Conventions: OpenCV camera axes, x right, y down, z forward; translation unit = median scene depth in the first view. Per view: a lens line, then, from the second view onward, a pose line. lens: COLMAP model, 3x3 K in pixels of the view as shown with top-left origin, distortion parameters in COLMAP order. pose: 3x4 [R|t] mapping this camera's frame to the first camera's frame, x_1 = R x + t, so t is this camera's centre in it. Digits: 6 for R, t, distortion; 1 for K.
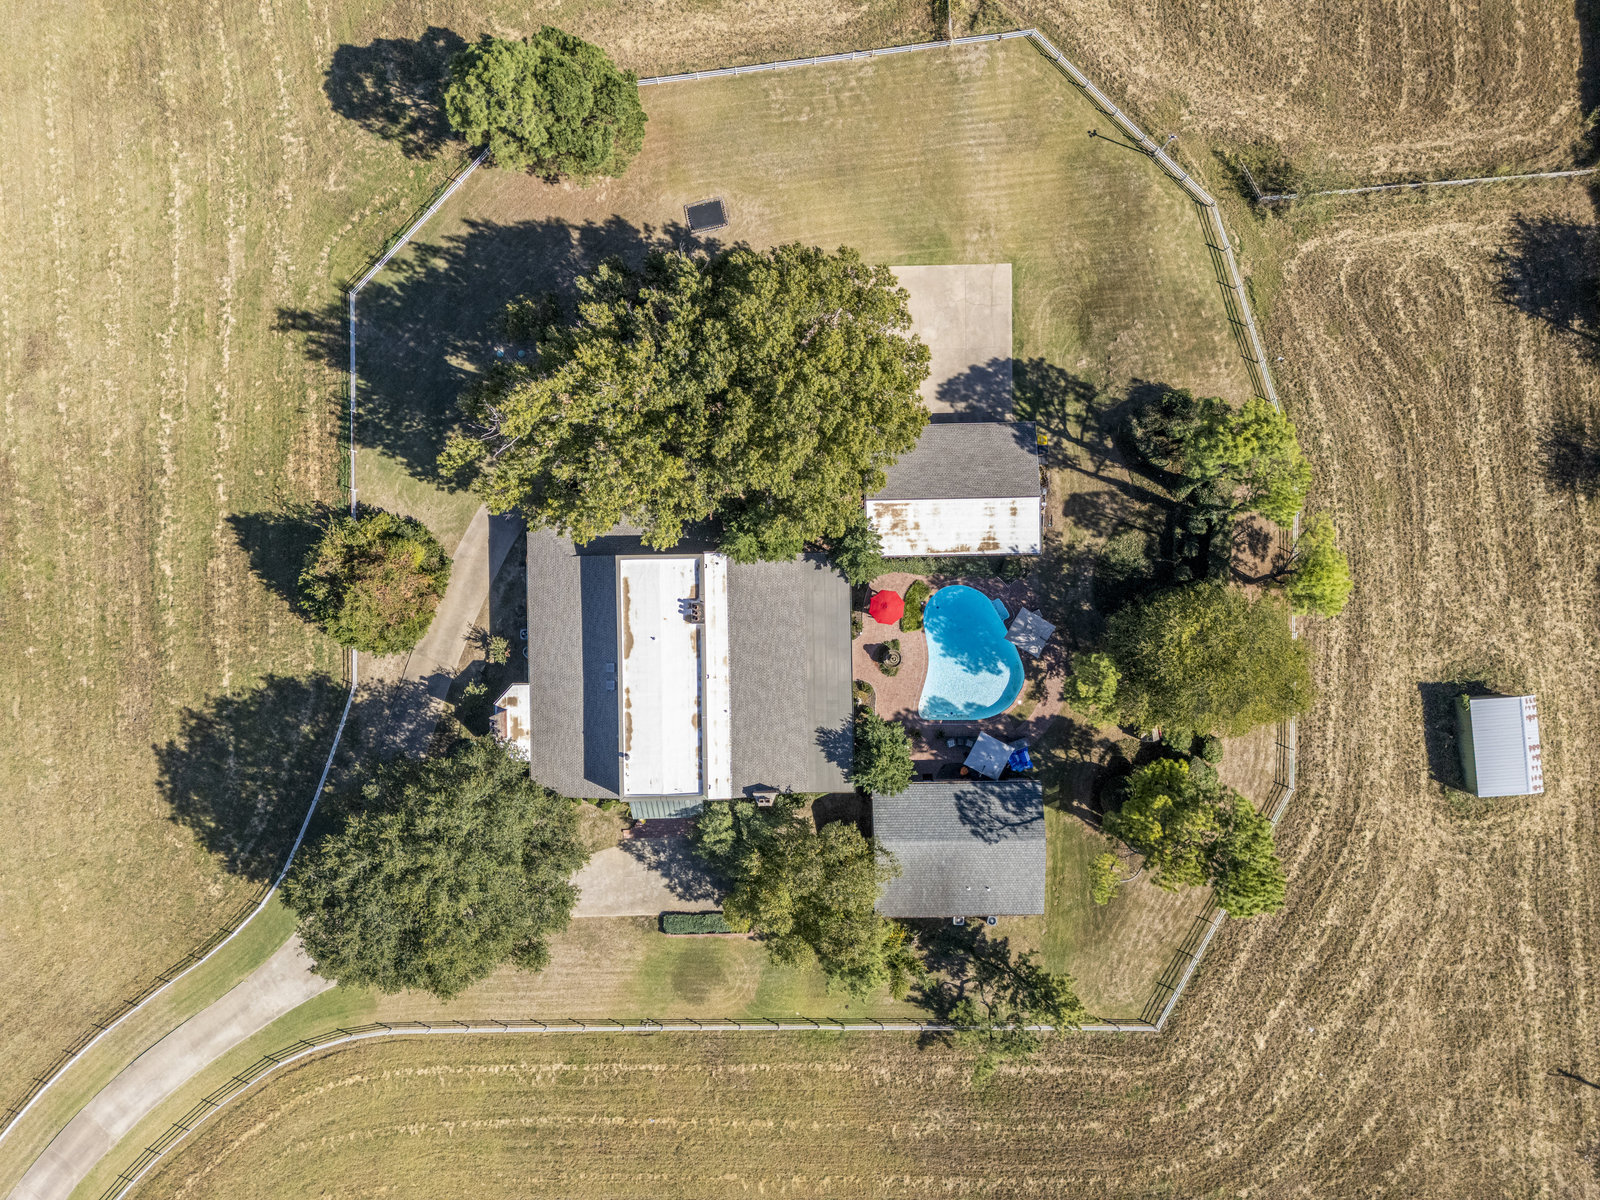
lens RADIAL K [[1182.3, 0, 767.2], [0, 1182.3, 575.2], [0, 0, 1]] dist [0.050779, -0.024058]
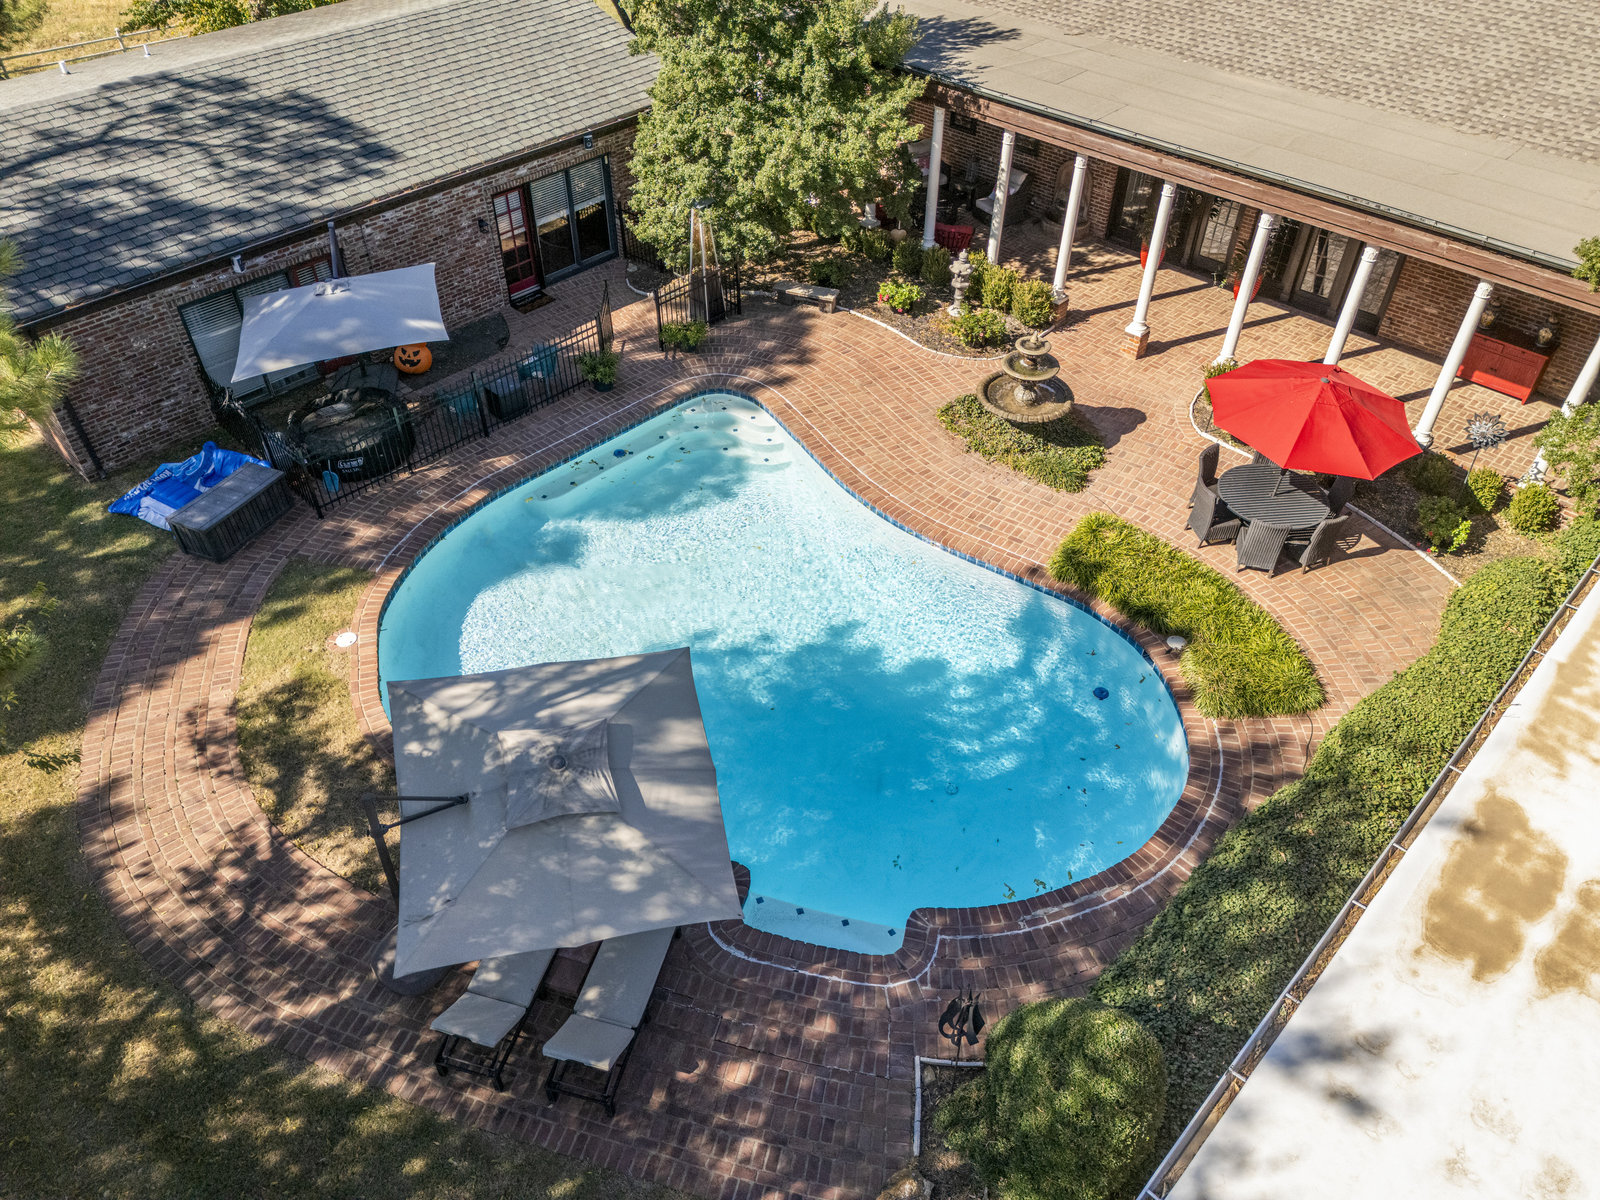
lens RADIAL K [[1182.3, 0, 798.9], [0, 1182.3, 588.6], [0, 0, 1]] dist [0.050779, -0.024058]
pose [[-0.702232, 0.470432, -0.534381, 0.254262], [-0.711912, -0.471528, 0.520426, -0.022450], [-0.007151, 0.745892, 0.666028, 0.881183]]
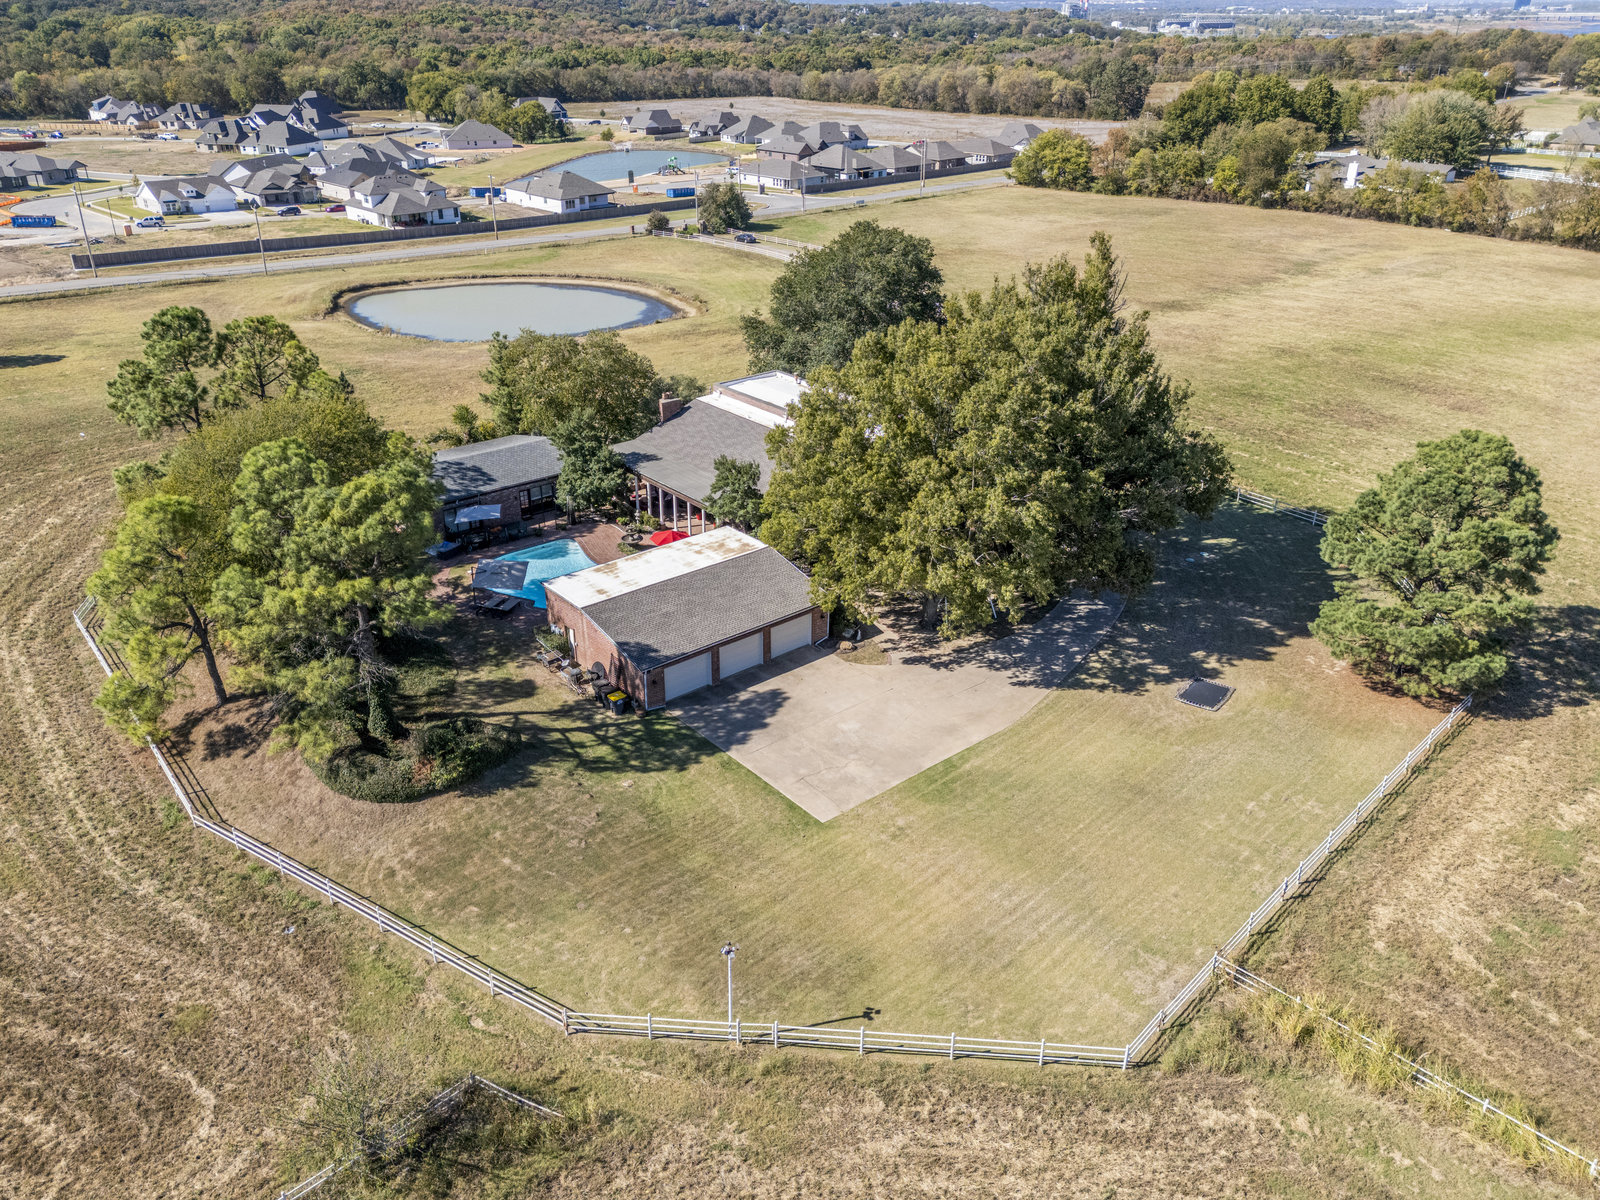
lens RADIAL K [[1182.3, 0, 808.8], [0, 1182.3, 609.8], [0, 0, 1]] dist [0.050779, -0.024058]
pose [[-0.769241, 0.276606, -0.575984, 0.512598], [-0.638837, -0.350531, 0.684847, -0.614462], [-0.012467, 0.894772, 0.446349, 0.653313]]
